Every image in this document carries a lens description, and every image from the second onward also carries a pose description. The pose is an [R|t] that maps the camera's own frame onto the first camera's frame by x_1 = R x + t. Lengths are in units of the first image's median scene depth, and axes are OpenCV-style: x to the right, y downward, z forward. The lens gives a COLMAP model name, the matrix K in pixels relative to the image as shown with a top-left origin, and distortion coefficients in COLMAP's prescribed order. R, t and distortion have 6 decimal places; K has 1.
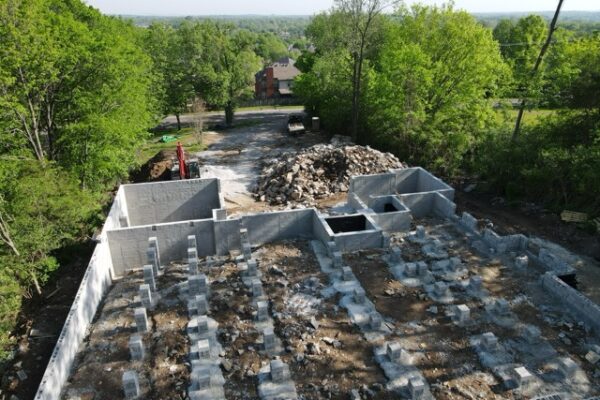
lens RADIAL K [[438.5, 0, 300.0], [0, 438.5, 200.0], [0, 0, 1]] dist [0.007320, 0.006163]
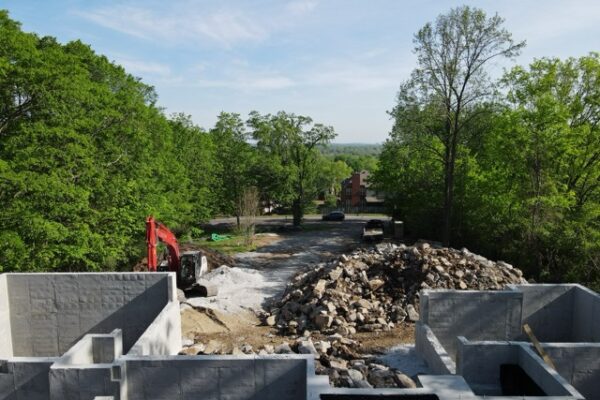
lens RADIAL K [[438.5, 0, 300.0], [0, 438.5, 200.0], [0, 0, 1]] dist [0.007320, 0.006163]
pose [[0.973546, 0.033988, -0.225950, 0.074412], [-0.093447, 0.961619, -0.257985, -0.010491], [0.208509, 0.272275, 0.939356, 0.400894]]
